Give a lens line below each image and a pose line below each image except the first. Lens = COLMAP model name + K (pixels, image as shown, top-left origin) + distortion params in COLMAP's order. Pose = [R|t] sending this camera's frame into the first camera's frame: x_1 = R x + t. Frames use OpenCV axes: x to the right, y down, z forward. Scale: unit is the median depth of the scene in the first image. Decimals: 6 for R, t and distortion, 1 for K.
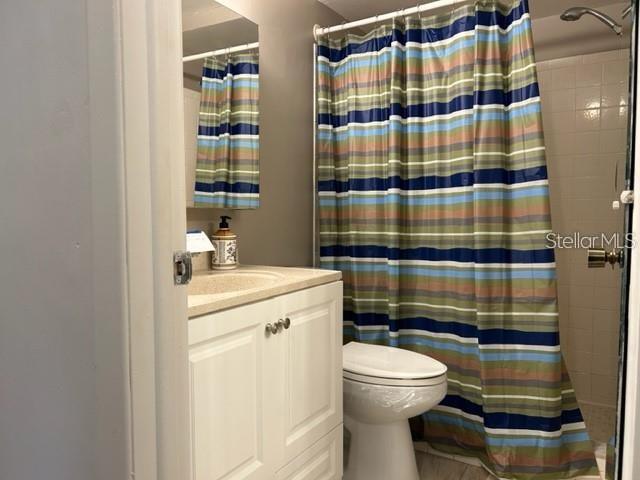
lens RADIAL K [[495.8, 0, 320.0], [0, 495.8, 240.0], [0, 0, 1]] dist [0.095364, -0.091513]
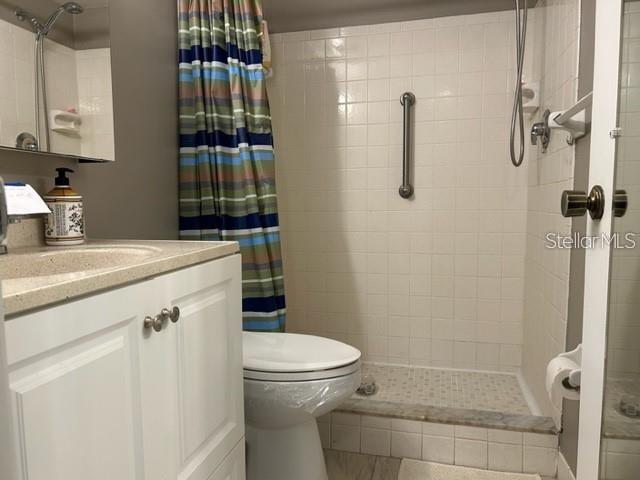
lens RADIAL K [[495.8, 0, 320.0], [0, 495.8, 240.0], [0, 0, 1]] dist [0.095364, -0.091513]
pose [[0.956705, -0.030349, 0.289474, -0.057991], [0.021532, 0.999204, 0.033595, 0.037478], [-0.290263, -0.025908, 0.956596, 0.229339]]
